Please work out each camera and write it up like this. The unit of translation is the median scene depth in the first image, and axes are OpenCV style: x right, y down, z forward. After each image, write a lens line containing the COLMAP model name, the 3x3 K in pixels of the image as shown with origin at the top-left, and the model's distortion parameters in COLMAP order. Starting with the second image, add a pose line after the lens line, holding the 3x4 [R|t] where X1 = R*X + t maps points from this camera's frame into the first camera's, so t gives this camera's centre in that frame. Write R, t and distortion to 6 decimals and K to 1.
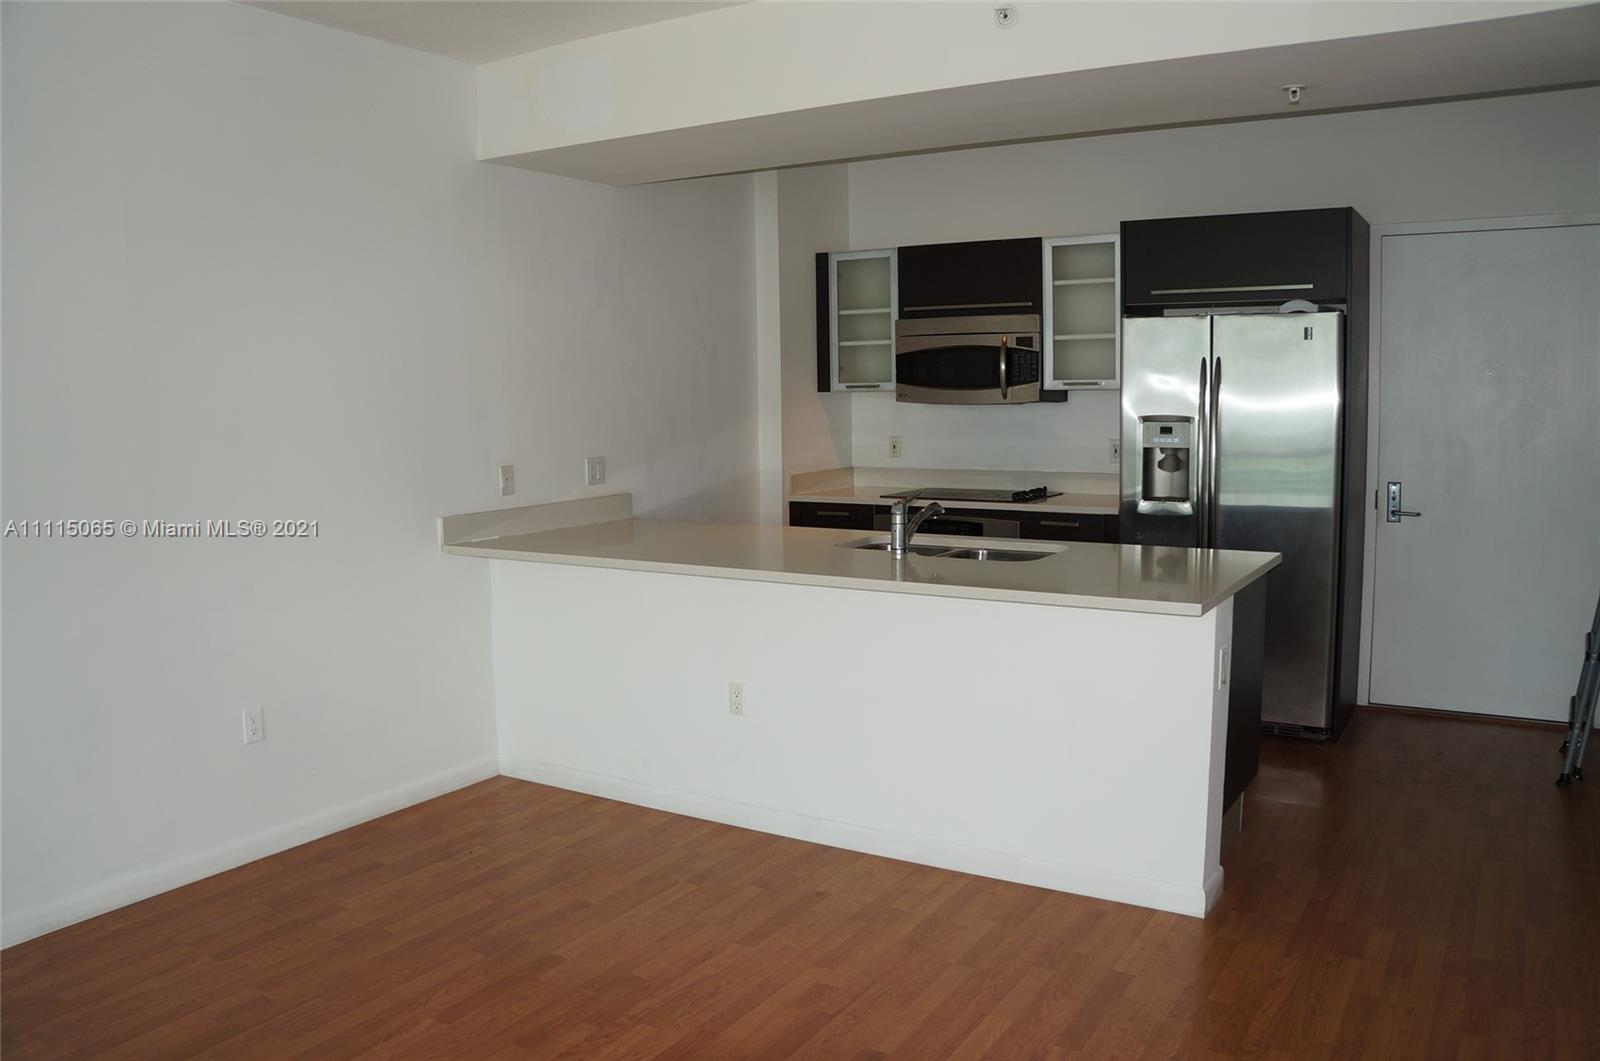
lens RADIAL K [[1253.2, 0, 802.2], [0, 1253.2, 528.2], [0, 0, 1]] dist [-0.182852, 0.129354]
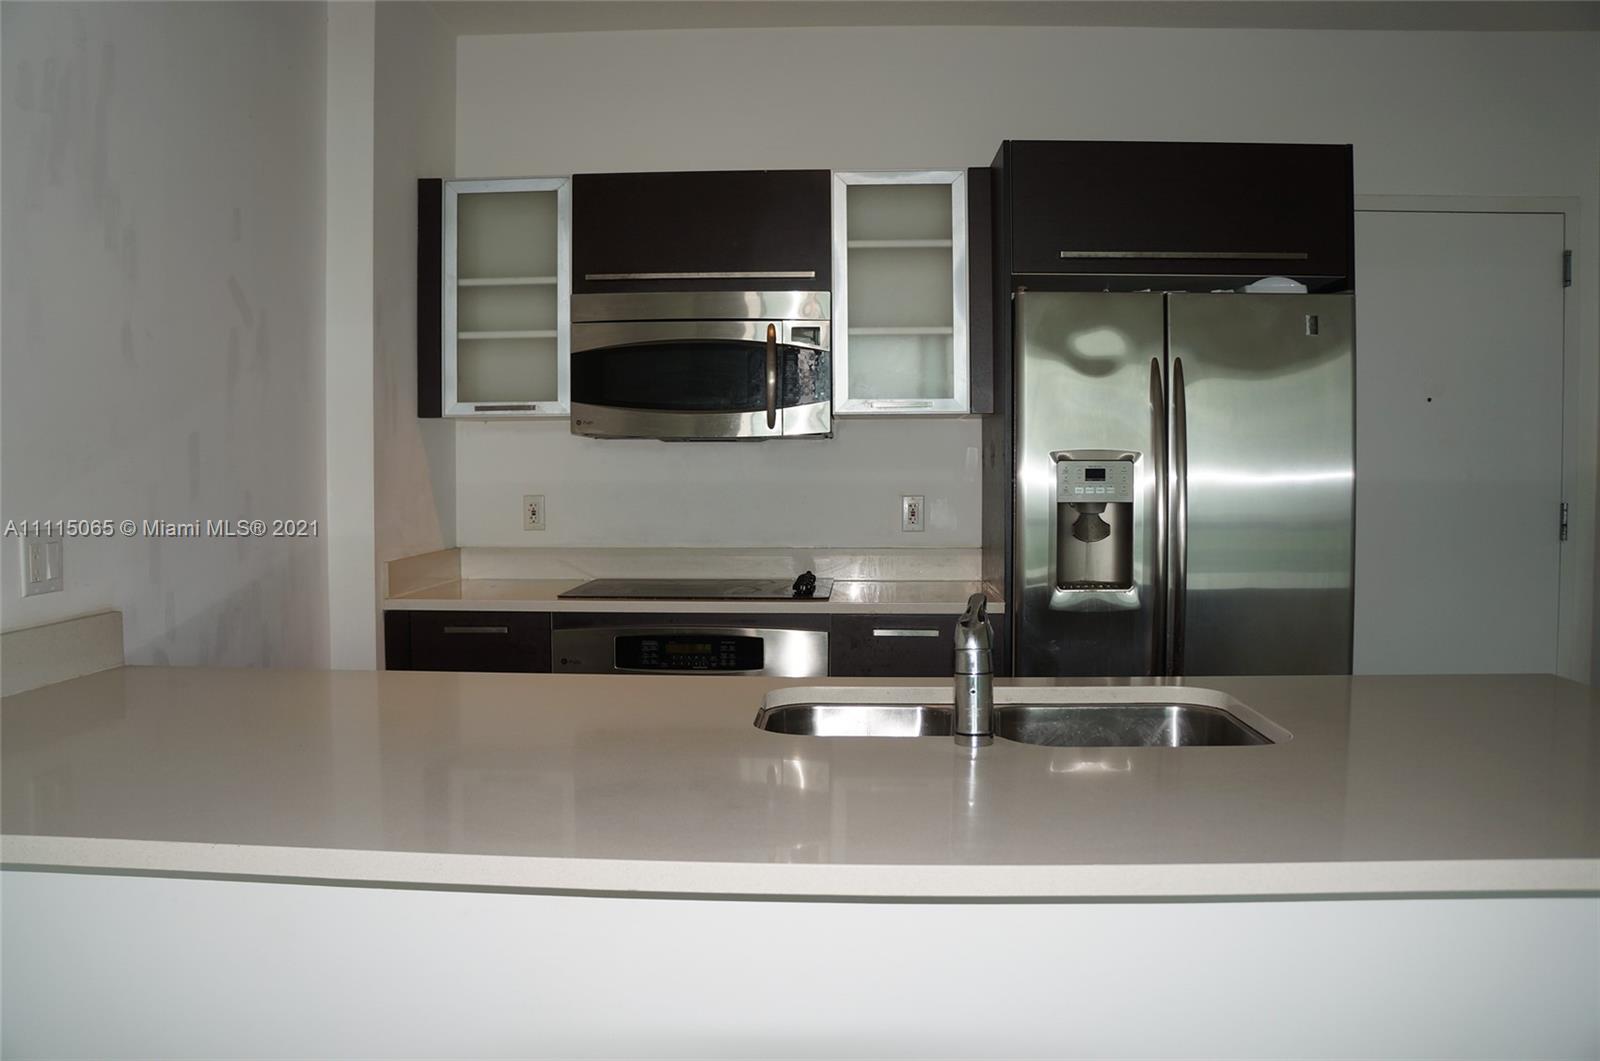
lens RADIAL K [[1253.2, 0, 800.1], [0, 1253.2, 527.2], [0, 0, 1]] dist [-0.182852, 0.129354]
pose [[0.869364, -0.011101, 0.494047, -0.127660], [0.043351, 0.997607, -0.053867, -0.022601], [-0.492266, 0.068247, 0.867765, 0.471972]]
